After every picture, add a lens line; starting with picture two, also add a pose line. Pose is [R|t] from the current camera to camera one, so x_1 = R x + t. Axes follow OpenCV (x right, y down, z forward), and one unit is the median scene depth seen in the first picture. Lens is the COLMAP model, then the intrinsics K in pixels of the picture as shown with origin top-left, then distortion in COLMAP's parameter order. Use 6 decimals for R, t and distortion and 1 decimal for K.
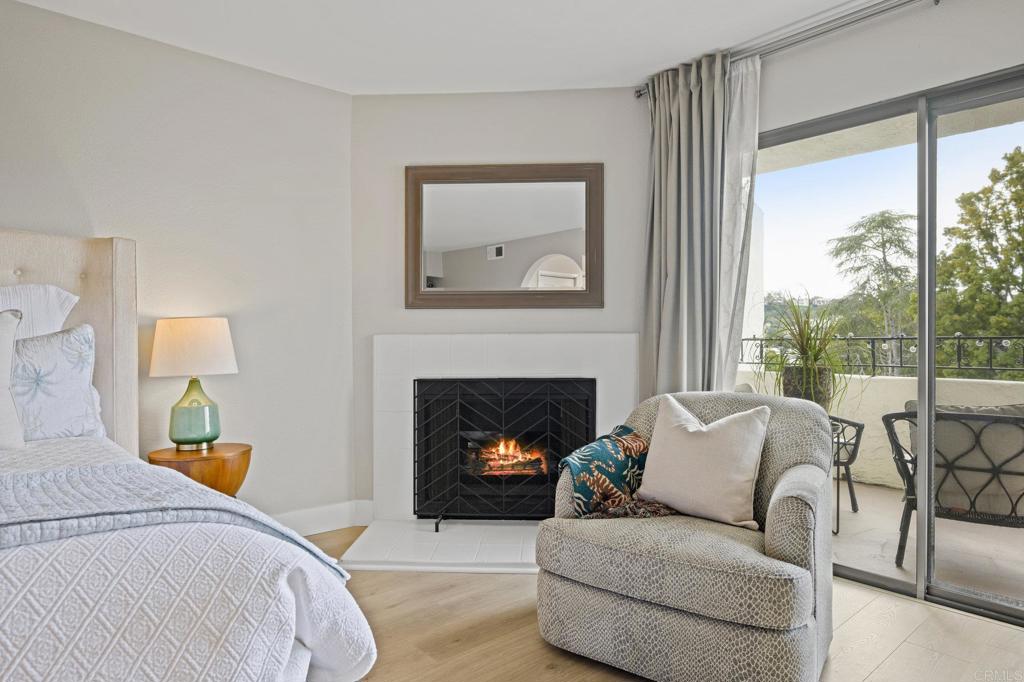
lens RADIAL K [[609.0, 0, 513.1], [0, 609.0, 336.7], [0, 0, 1]] dist [-0.002146, 0.000146]
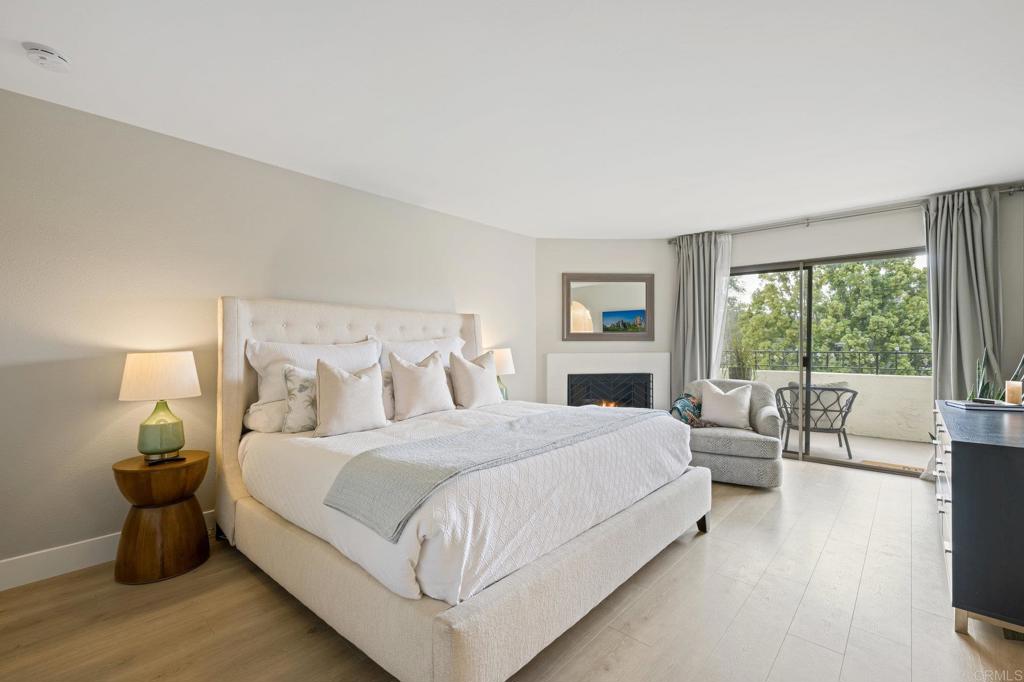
lens RADIAL K [[437.9, 0, 508.0], [0, 437.9, 342.7], [0, 0, 1]] dist [-0.000088, -0.000012]
pose [[0.993529, -0.001616, 0.113569, -0.580930], [0.000756, 0.999971, 0.007615, -0.056185], [-0.113578, -0.007479, 0.993501, -0.520231]]
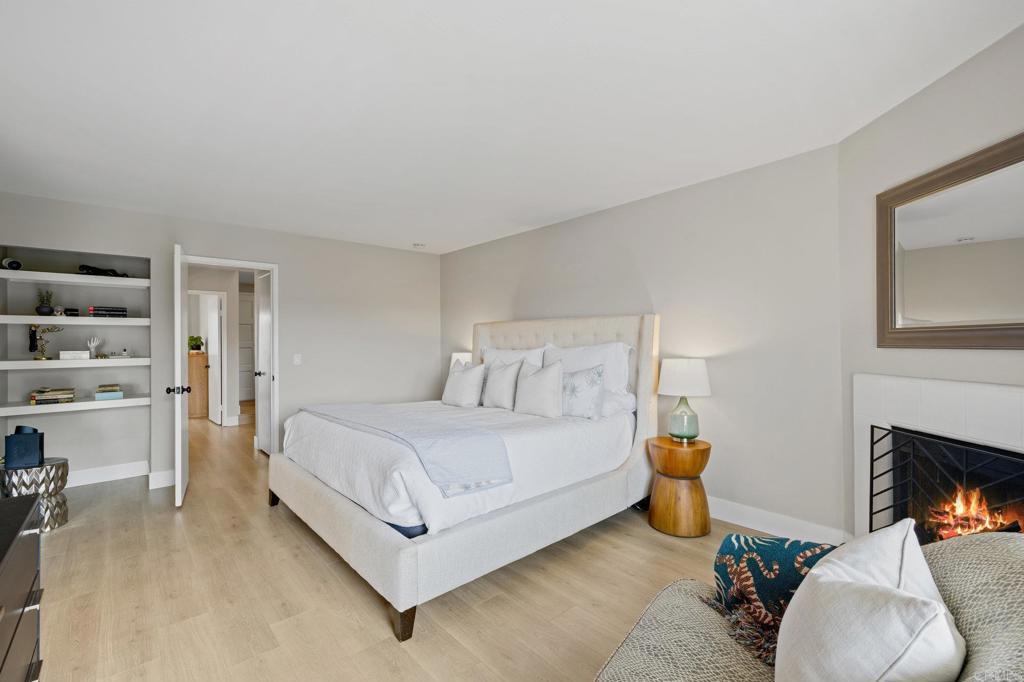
lens RADIAL K [[433.4, 0, 526.3], [0, 433.4, 342.5], [0, 0, 1]] dist [-0.001105, -0.000013]
pose [[0.044606, -0.011192, -0.998942, 0.502692], [0.006818, 0.999917, -0.010898, -0.053926], [0.998981, -0.006325, 0.044679, 0.469583]]
